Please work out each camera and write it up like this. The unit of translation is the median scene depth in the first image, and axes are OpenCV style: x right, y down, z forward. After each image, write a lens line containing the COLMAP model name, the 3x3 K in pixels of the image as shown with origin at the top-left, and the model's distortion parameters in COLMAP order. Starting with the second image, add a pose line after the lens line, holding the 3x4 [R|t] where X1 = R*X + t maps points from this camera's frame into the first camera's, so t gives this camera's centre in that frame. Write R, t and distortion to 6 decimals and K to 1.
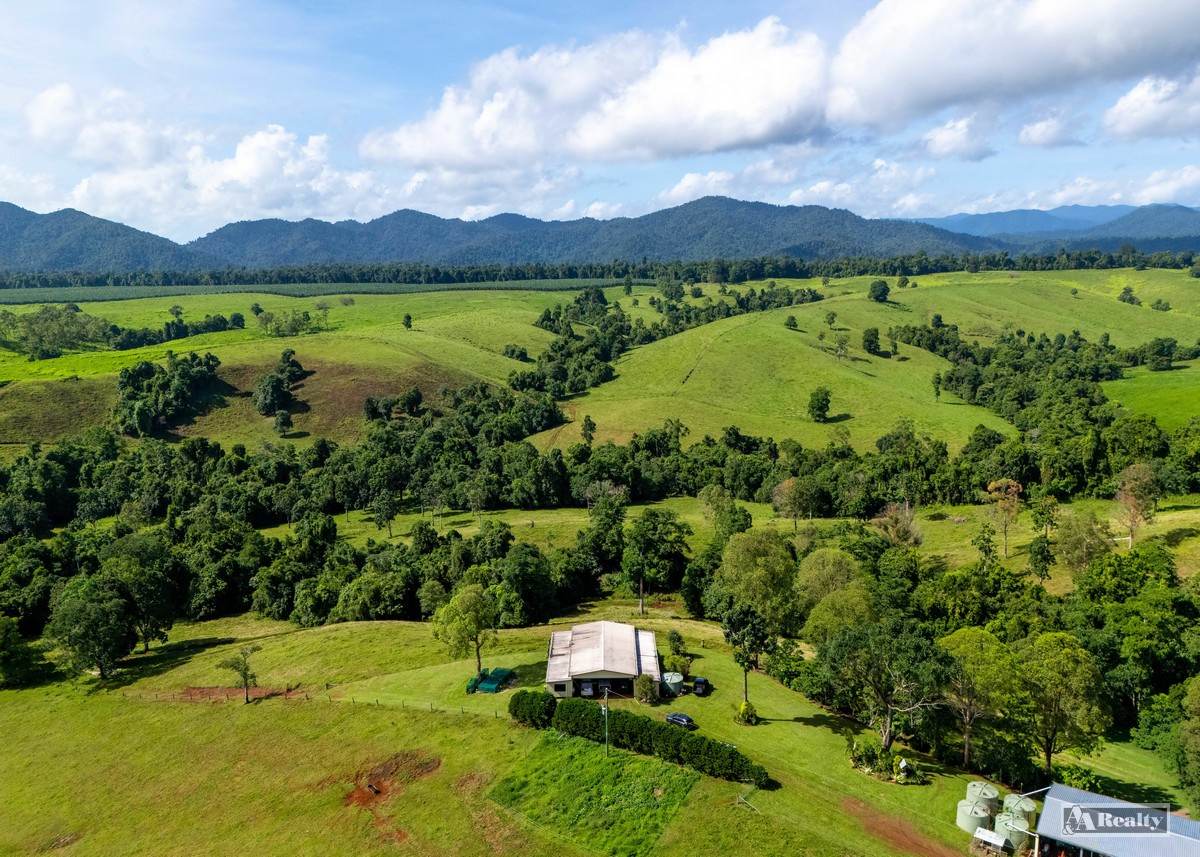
lens RADIAL K [[955.0, 0, 600.0], [0, 955.0, 428.5], [0, 0, 1]] dist [-0.000431, 0.078833]
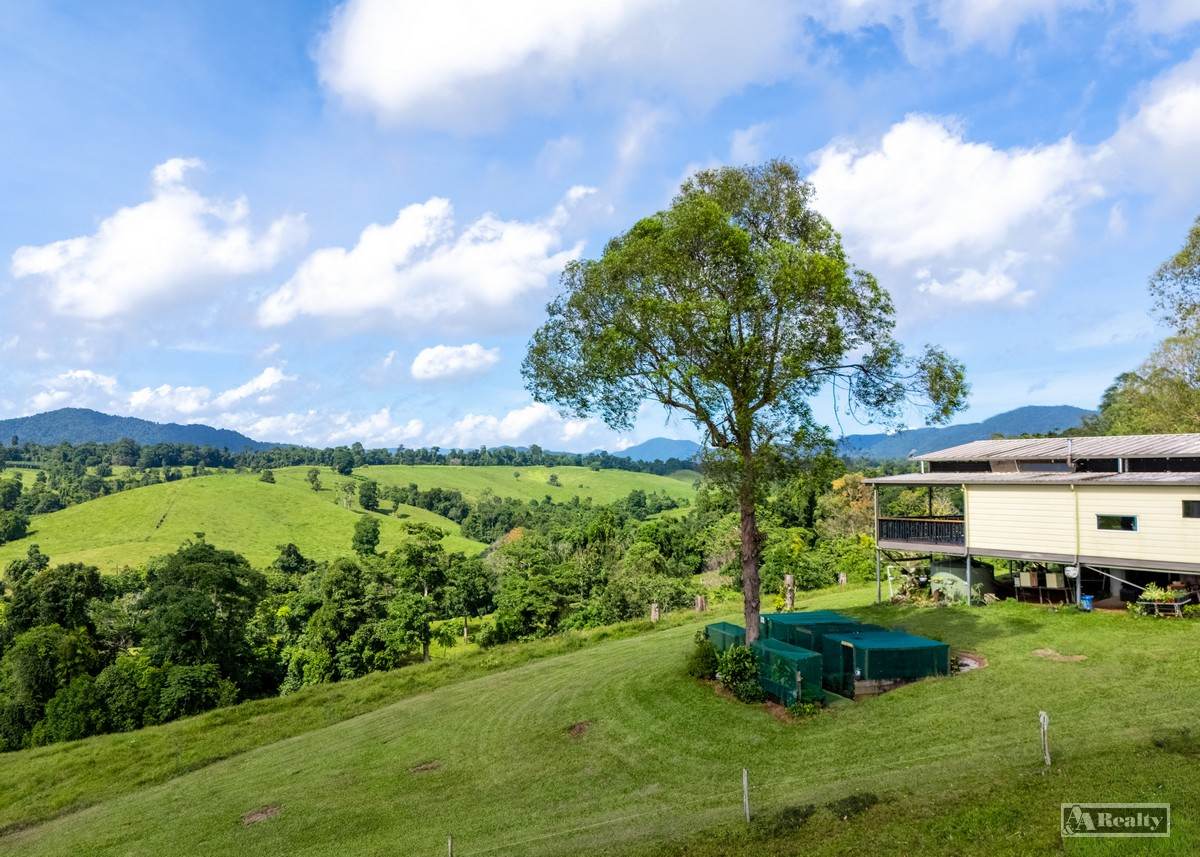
lens RADIAL K [[955.0, 0, 600.0], [0, 955.0, 428.5], [0, 0, 1]] dist [-0.000431, 0.078833]
pose [[0.804221, 0.047847, 0.592402, -0.035940], [0.102797, 0.970533, -0.217941, 0.034040], [-0.585374, 0.236170, 0.775604, 0.114746]]
